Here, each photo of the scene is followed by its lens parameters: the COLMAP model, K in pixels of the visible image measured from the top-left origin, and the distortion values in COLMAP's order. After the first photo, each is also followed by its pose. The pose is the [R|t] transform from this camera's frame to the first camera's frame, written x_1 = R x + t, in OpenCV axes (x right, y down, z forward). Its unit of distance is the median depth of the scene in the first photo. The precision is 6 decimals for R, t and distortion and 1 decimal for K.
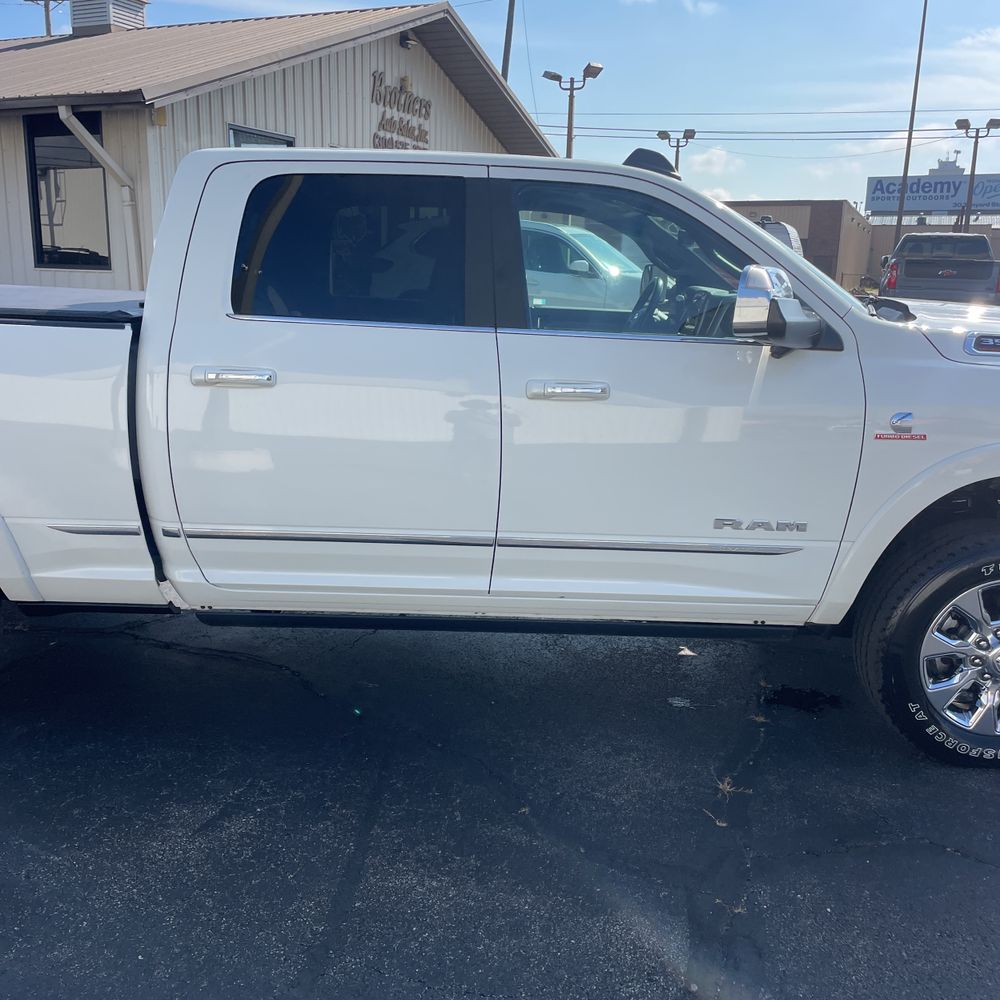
lens RADIAL K [[1003.6, 0, 494.7], [0, 1003.6, 496.1], [0, 0, 1]] dist [0.085106, -0.102597]
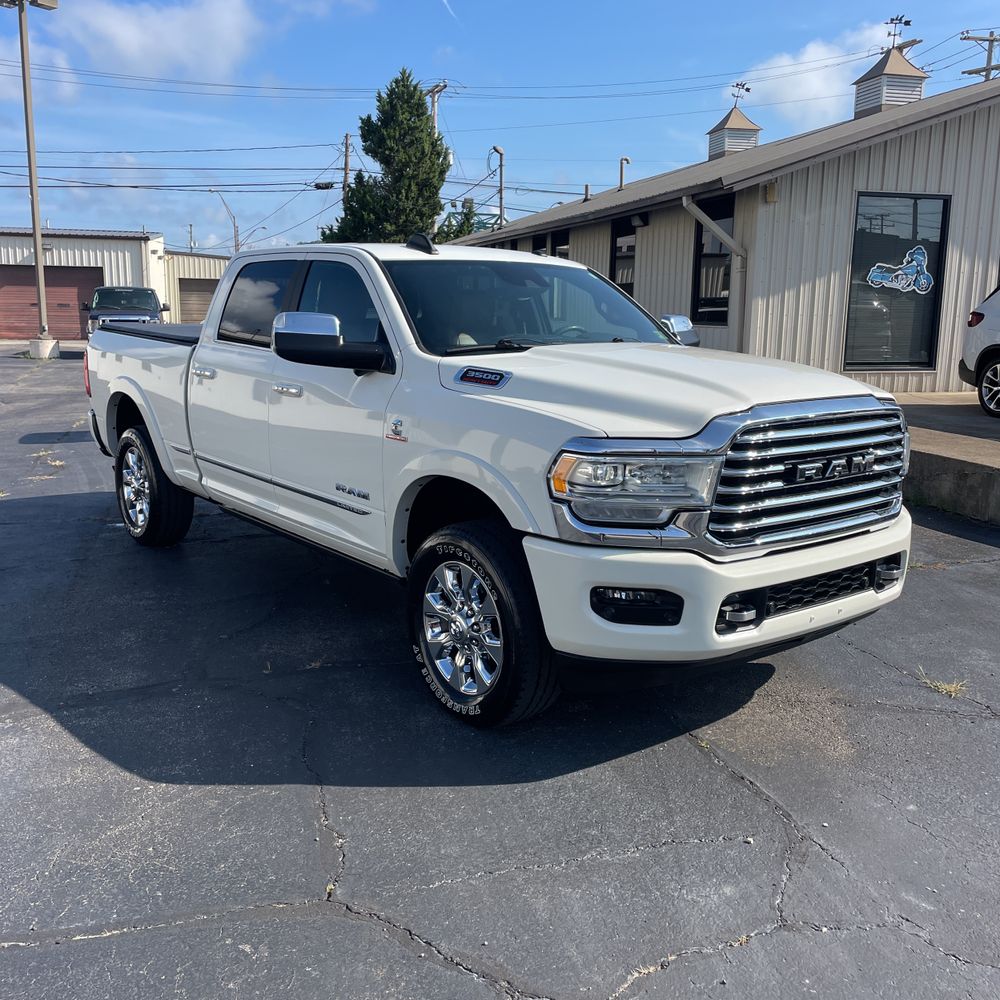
lens RADIAL K [[1011.6, 0, 506.3], [0, 1011.6, 491.9], [0, 0, 1]] dist [0.092535, -0.121097]
pose [[0.627698, 0.131927, -0.767197, 0.293766], [-0.179104, 0.983571, 0.022597, -0.008328], [0.757573, 0.123224, 0.641014, 0.046209]]
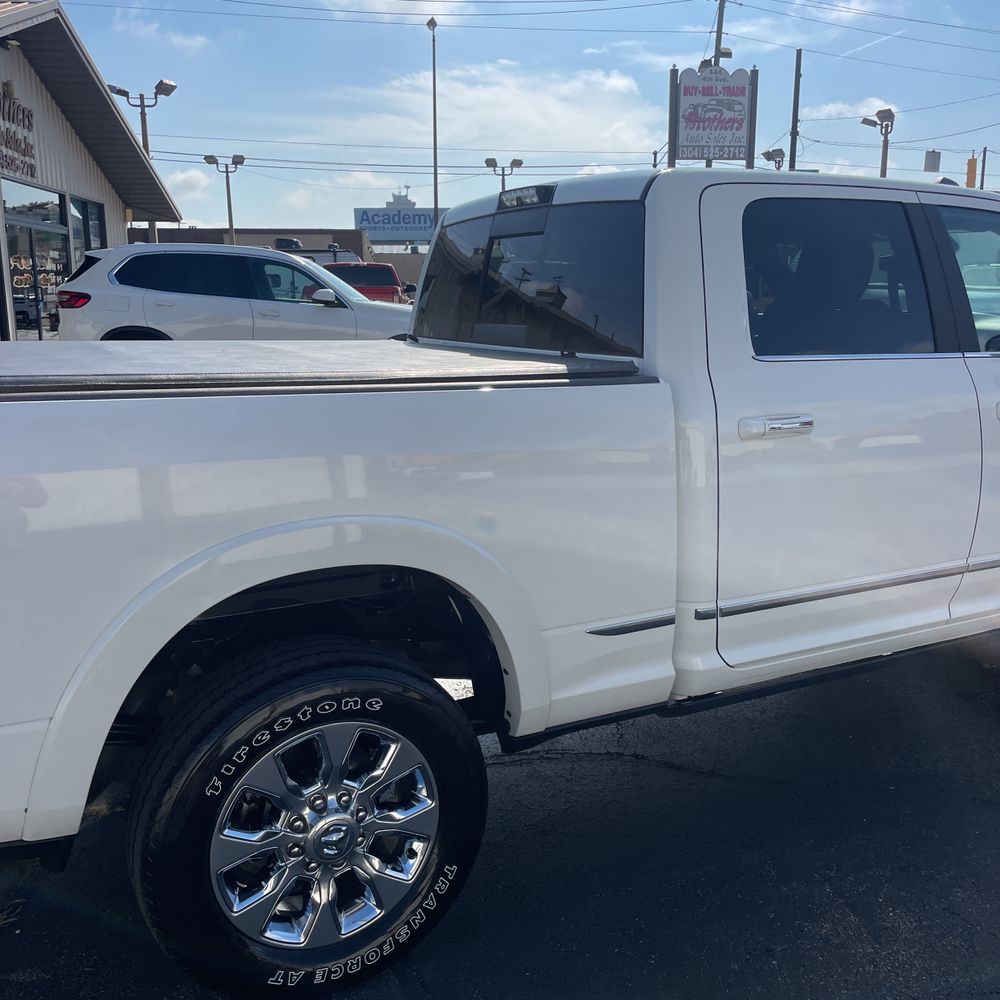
lens RADIAL K [[999.1, 0, 500.1], [0, 999.1, 512.2], [0, 0, 1]] dist [0.088576, -0.113307]
pose [[0.876796, -0.126970, 0.463797, -0.168100], [0.131292, 0.991074, 0.023114, -0.018108], [-0.462592, 0.040626, 0.885640, 0.063788]]
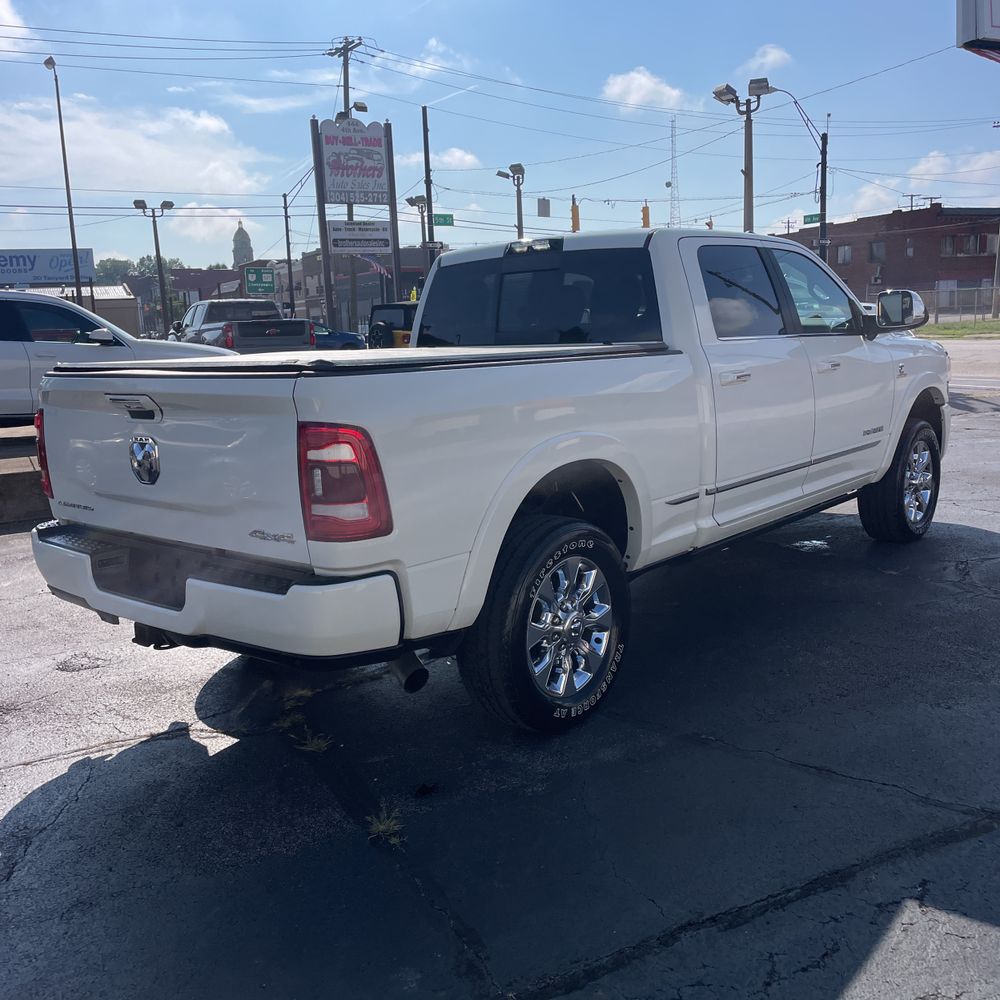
lens RADIAL K [[1007.3, 0, 492.0], [0, 1007.3, 506.7], [0, 0, 1]] dist [0.100153, -0.141350]
pose [[0.647480, -0.184985, 0.739290, -0.311364], [0.228237, 0.972634, 0.043480, -0.014998], [-0.727102, 0.140581, 0.671982, 0.052207]]
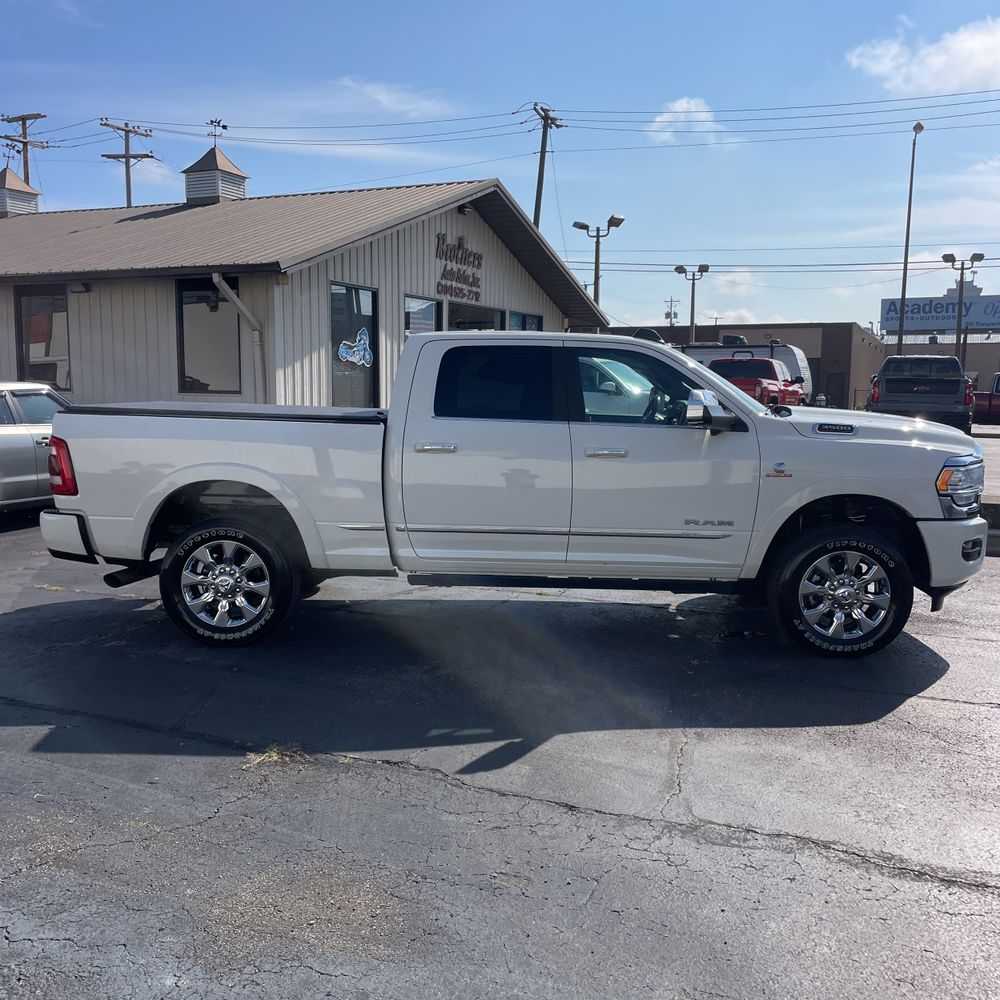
lens RADIAL K [[1005.9, 0, 500.0], [0, 1005.9, 500.0], [0, 0, 1]] dist [0.101342, -0.123770]
pose [[0.999710, -0.007132, -0.023021, -0.016988], [0.004545, 0.993860, -0.110549, 0.037993], [0.023668, 0.110412, 0.993604, -0.176837]]
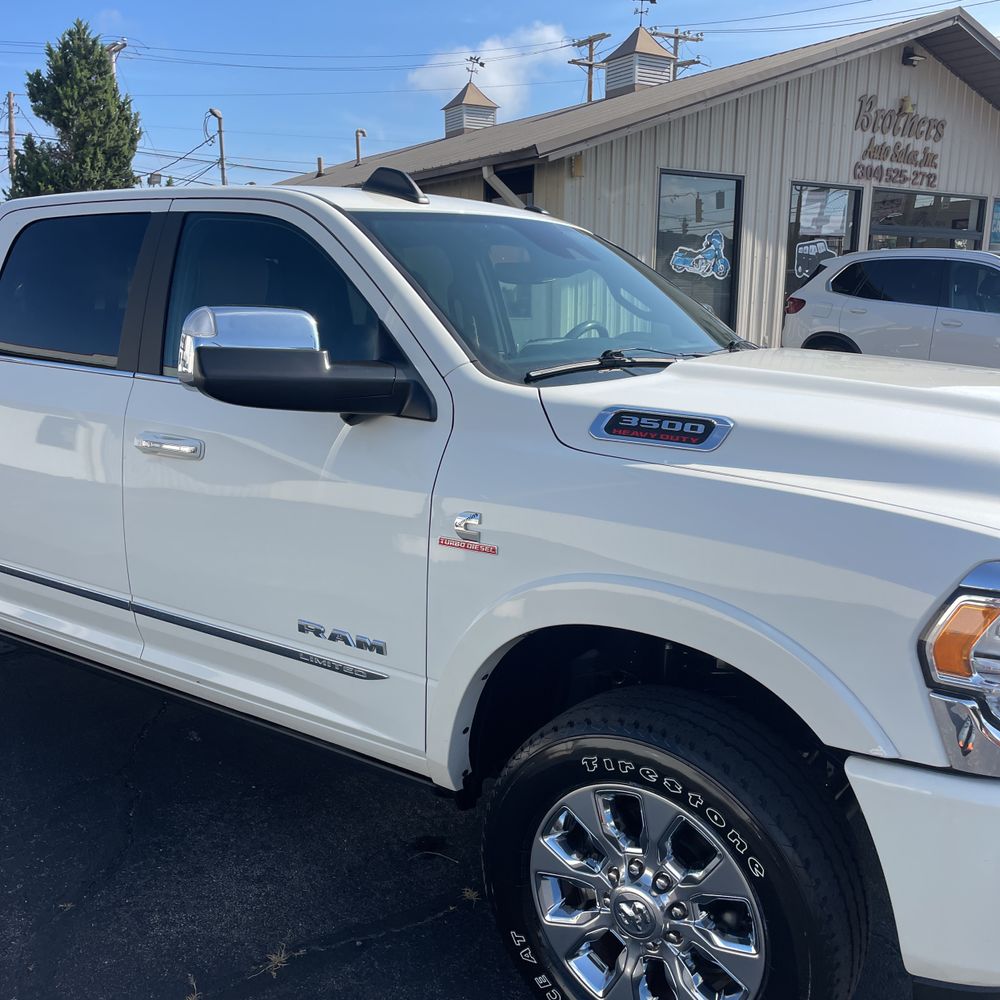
lens RADIAL K [[1011.6, 0, 506.3], [0, 1011.6, 491.9], [0, 0, 1]] dist [0.092535, -0.121097]
pose [[0.827986, 0.095912, -0.552486, 0.153666], [-0.120980, 0.992614, -0.008988, -0.017558], [0.547543, 0.074282, 0.833474, 0.079115]]
